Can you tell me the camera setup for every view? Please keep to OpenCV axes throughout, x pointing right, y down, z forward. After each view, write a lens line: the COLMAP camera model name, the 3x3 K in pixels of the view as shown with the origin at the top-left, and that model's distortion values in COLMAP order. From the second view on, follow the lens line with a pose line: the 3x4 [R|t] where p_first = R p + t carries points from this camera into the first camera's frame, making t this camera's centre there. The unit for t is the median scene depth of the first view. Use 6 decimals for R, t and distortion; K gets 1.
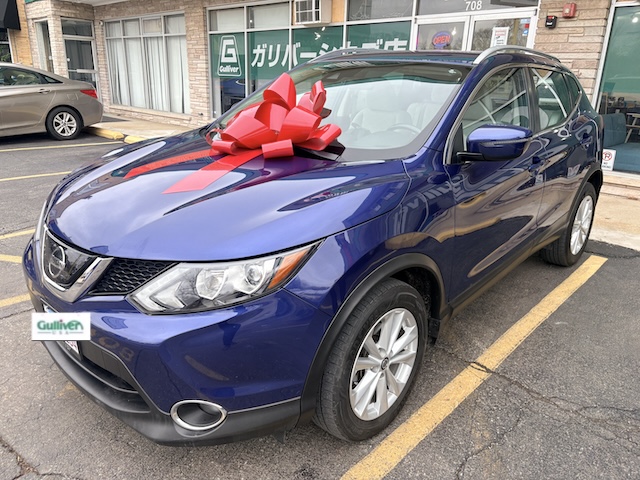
lens RADIAL K [[486.5, 0, 320.0], [0, 486.5, 240.0], [0, 0, 1]] dist [0.045200, -0.044829]
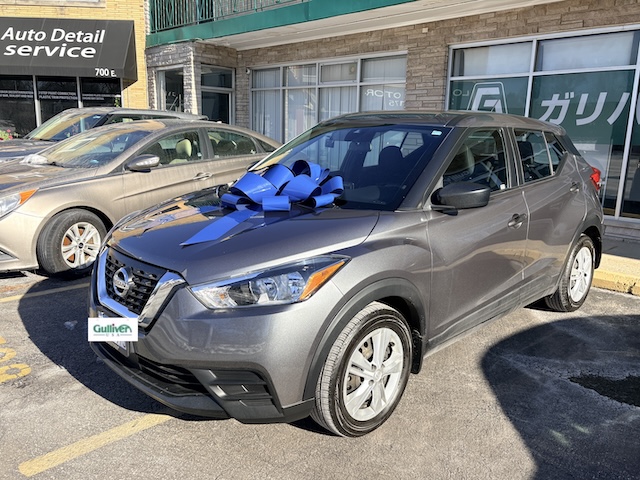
lens RADIAL K [[546.4, 0, 321.2], [0, 546.4, 248.4], [0, 0, 1]] dist [0.028404, -0.000424]
pose [[0.998770, 0.007175, -0.049059, -0.408426], [-0.012510, 0.993927, -0.109328, -0.098592], [0.047977, 0.109807, 0.992794, 0.251551]]
